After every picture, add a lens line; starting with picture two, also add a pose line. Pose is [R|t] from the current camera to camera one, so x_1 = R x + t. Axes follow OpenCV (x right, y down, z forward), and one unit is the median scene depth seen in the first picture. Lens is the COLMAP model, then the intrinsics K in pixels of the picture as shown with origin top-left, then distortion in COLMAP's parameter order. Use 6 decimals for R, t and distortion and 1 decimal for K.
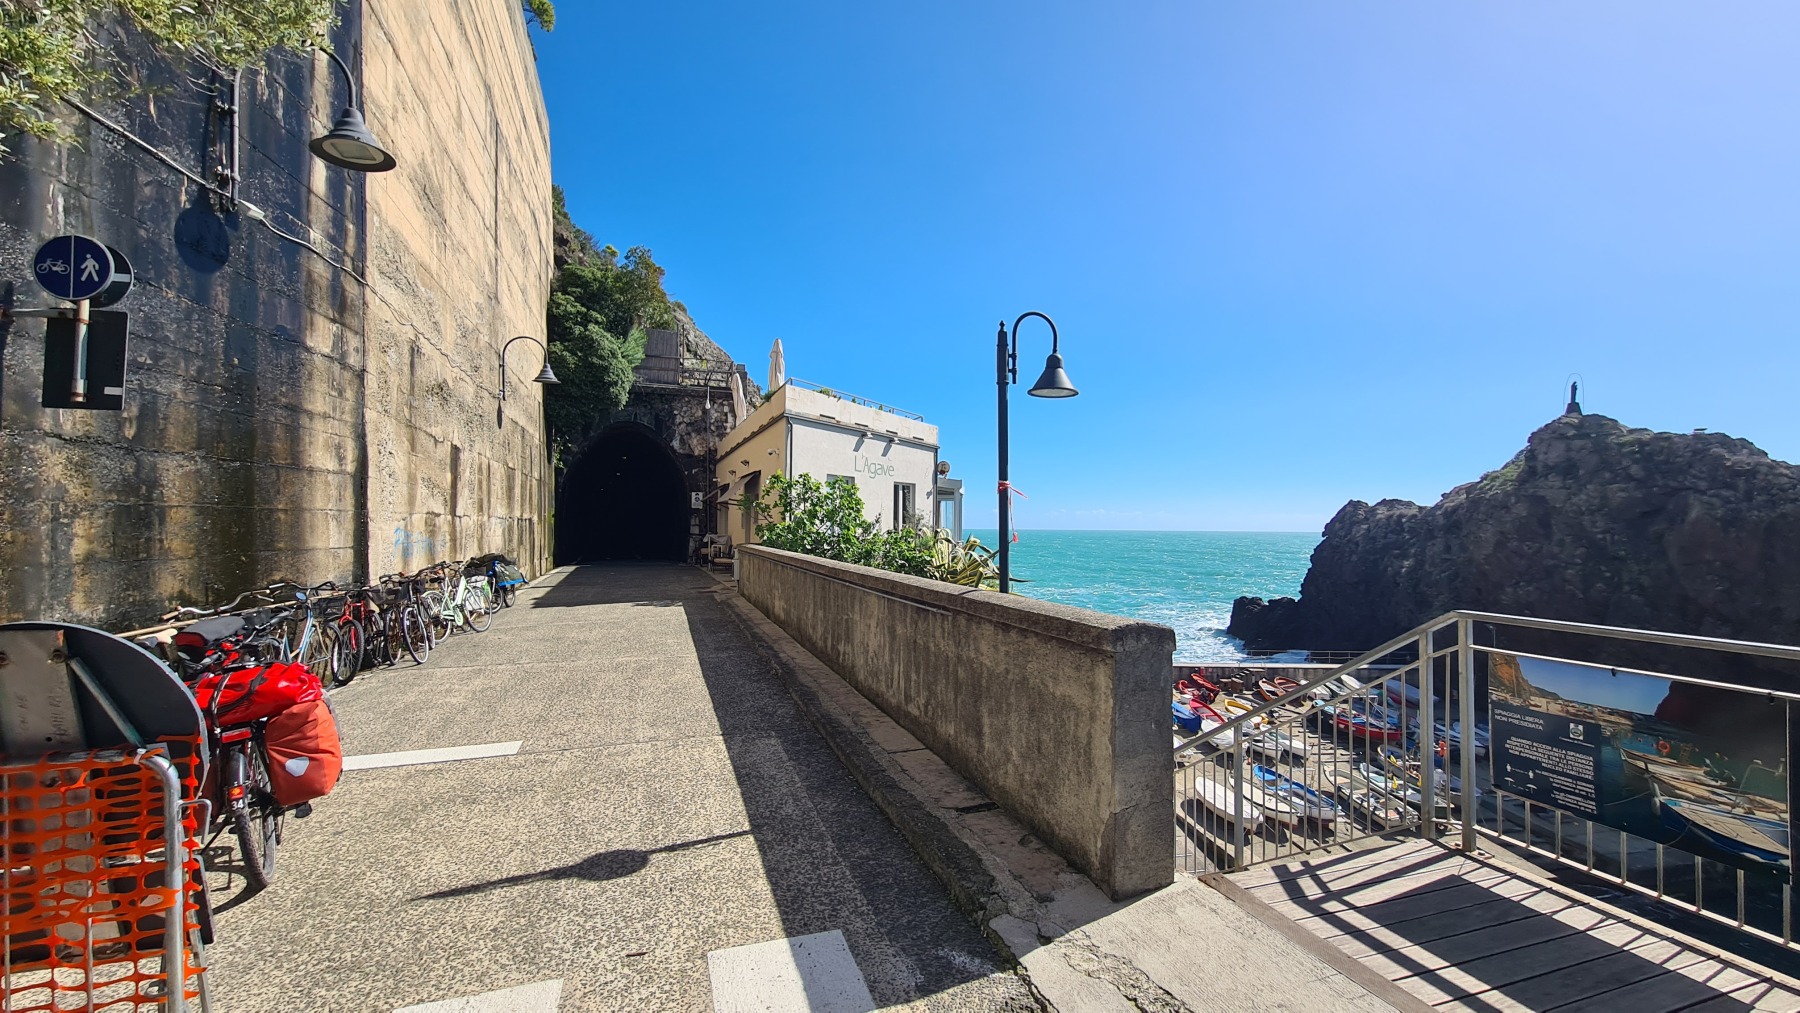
lens RADIAL K [[731.9, 0, 891.2], [0, 731.9, 501.7], [0, 0, 1]] dist [-0.002641, -0.000709]
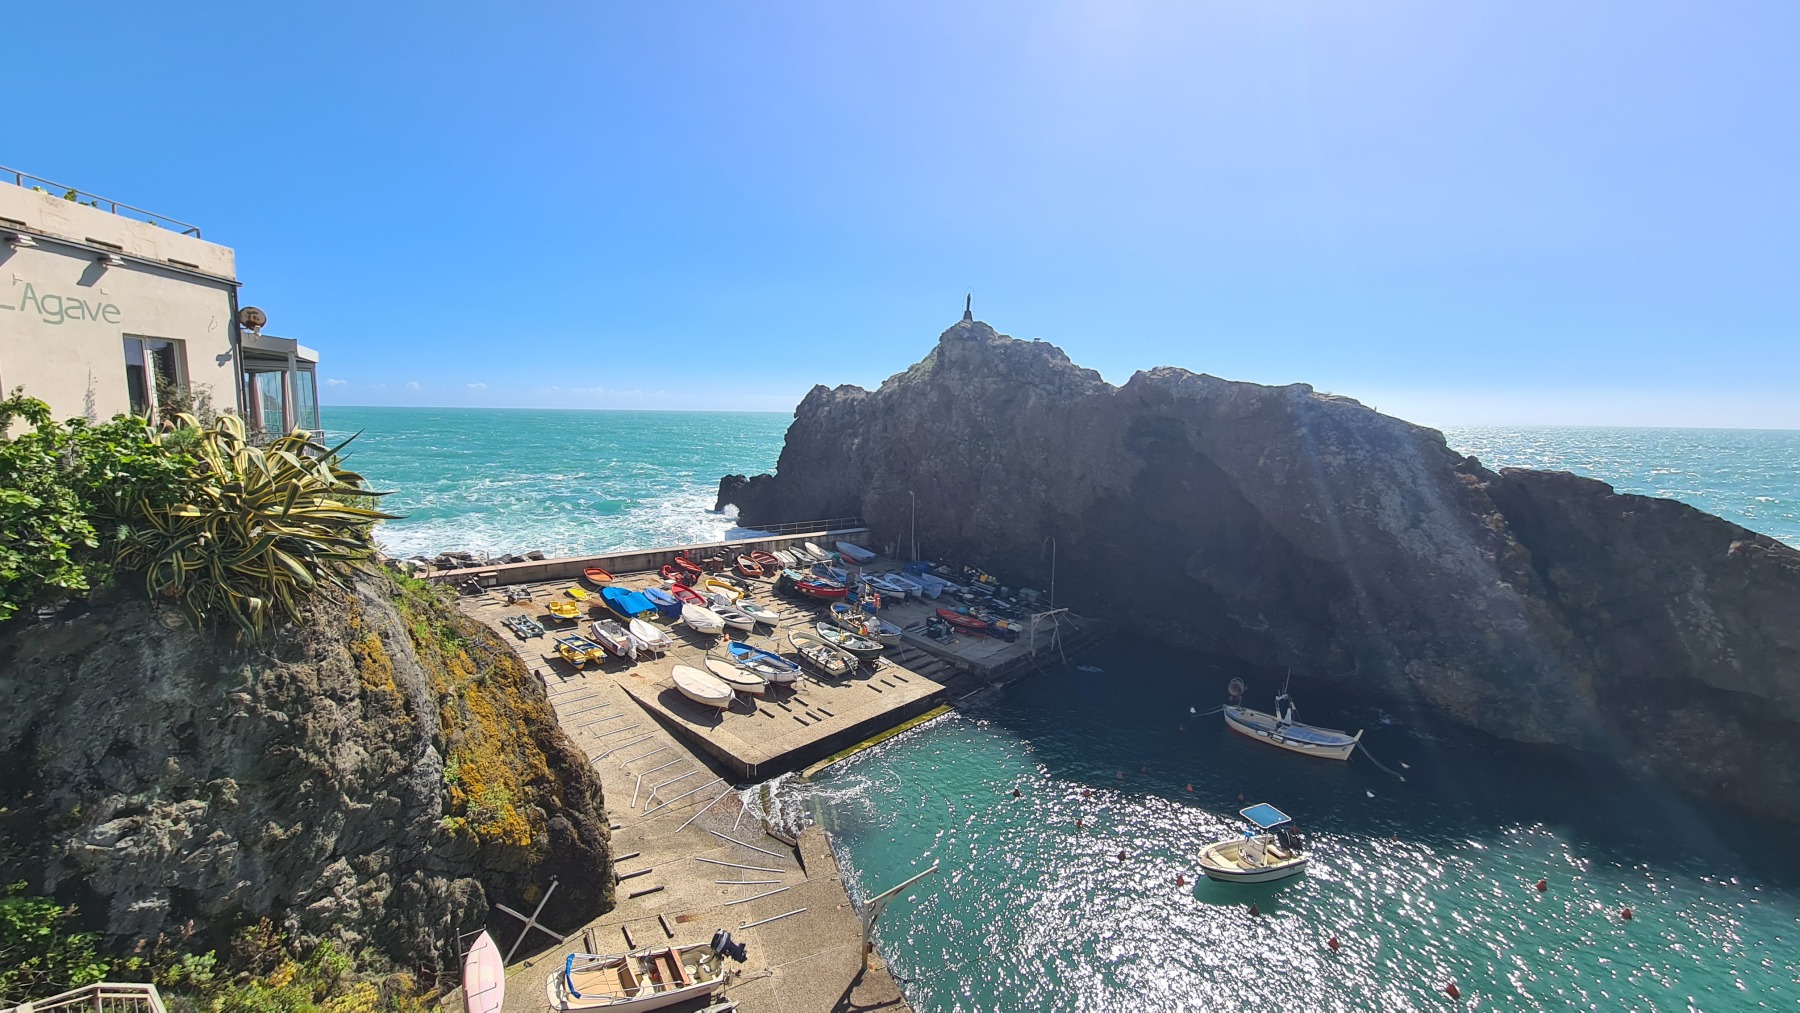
lens RADIAL K [[731.9, 0, 898.7], [0, 731.9, 503.6], [0, 0, 1]] dist [-0.002641, -0.000709]
pose [[0.785508, -0.072768, 0.614558, 0.058346], [-0.030578, 0.987286, 0.155984, -0.001503], [-0.618095, -0.141319, 0.773297, 0.073421]]
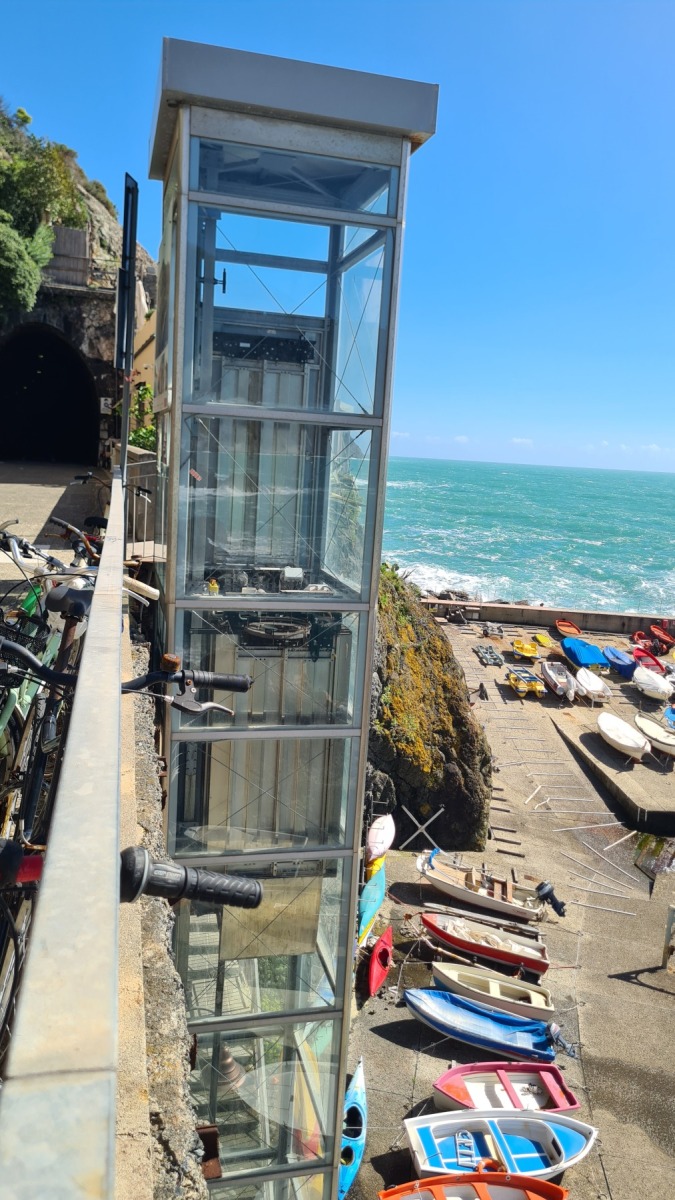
lens RADIAL K [[920.0, 0, 341.3], [0, 920.0, 599.2], [0, 0, 1]] dist [0.059683, -0.046652]
pose [[0.996885, 0.061469, -0.049423, 0.099887], [-0.050998, 0.980337, 0.190628, 0.000027], [0.060168, -0.187514, 0.980417, -0.210900]]
